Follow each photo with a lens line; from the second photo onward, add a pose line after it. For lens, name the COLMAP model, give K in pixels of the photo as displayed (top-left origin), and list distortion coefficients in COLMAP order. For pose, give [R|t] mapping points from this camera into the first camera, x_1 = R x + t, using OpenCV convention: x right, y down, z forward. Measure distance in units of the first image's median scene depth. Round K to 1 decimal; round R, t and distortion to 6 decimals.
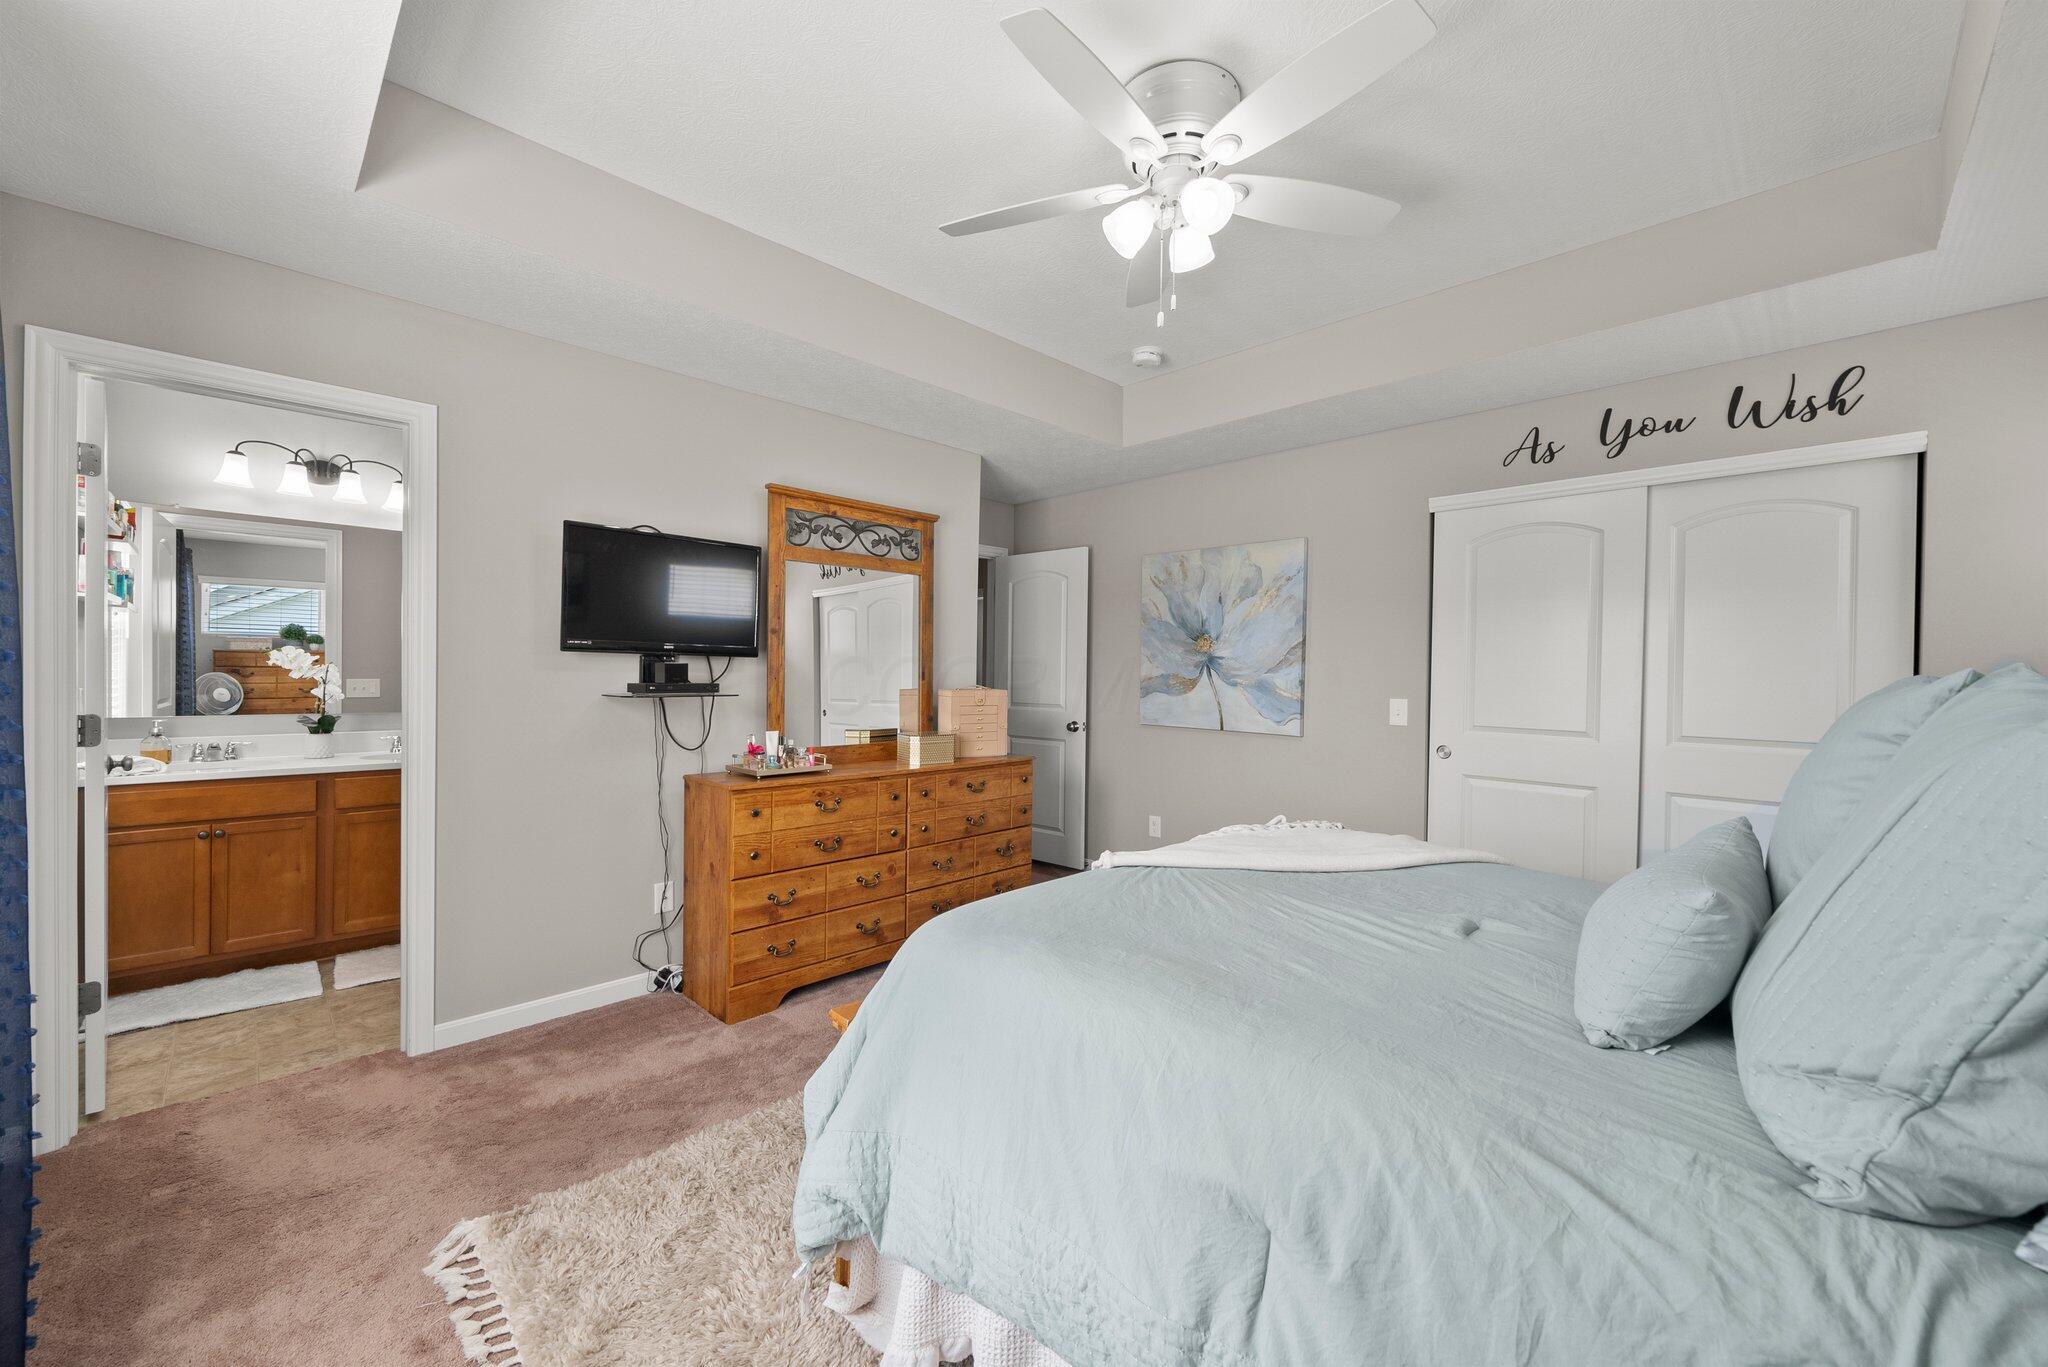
lens RADIAL K [[793.5, 0, 1028.5], [0, 793.5, 677.7], [0, 0, 1]] dist [-0.001000, 0.000229]
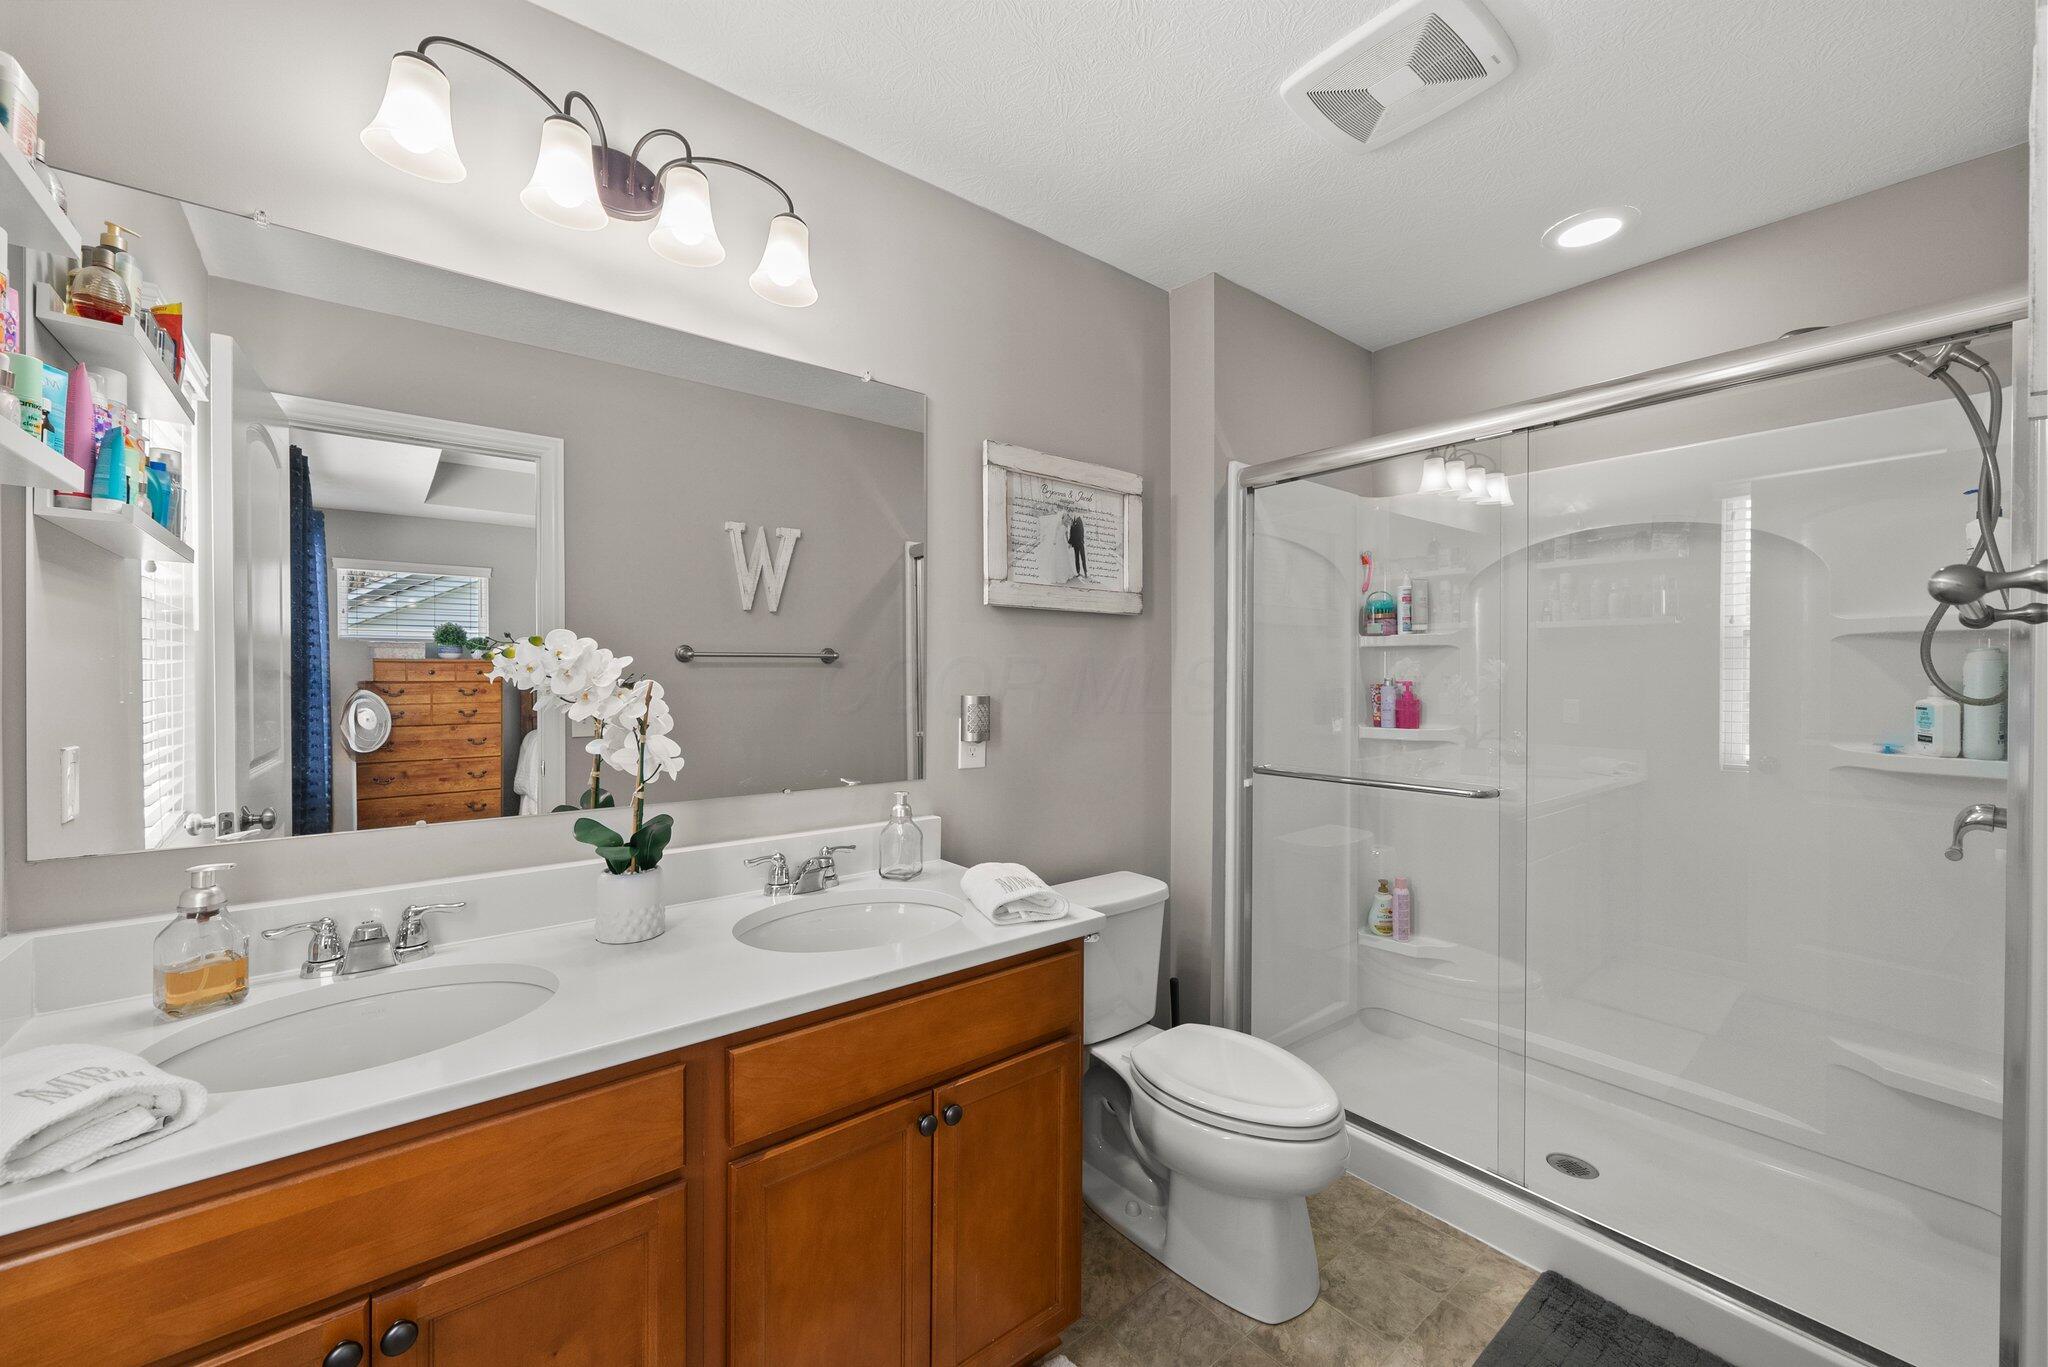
lens RADIAL K [[793.5, 0, 1019.4], [0, 793.5, 685.0], [0, 0, 1]] dist [-0.001000, 0.000229]
pose [[0.995256, -0.003589, -0.097225, -0.679248], [0.003266, 0.999989, -0.003485, -0.012688], [0.097236, 0.003151, 0.995256, 0.652658]]
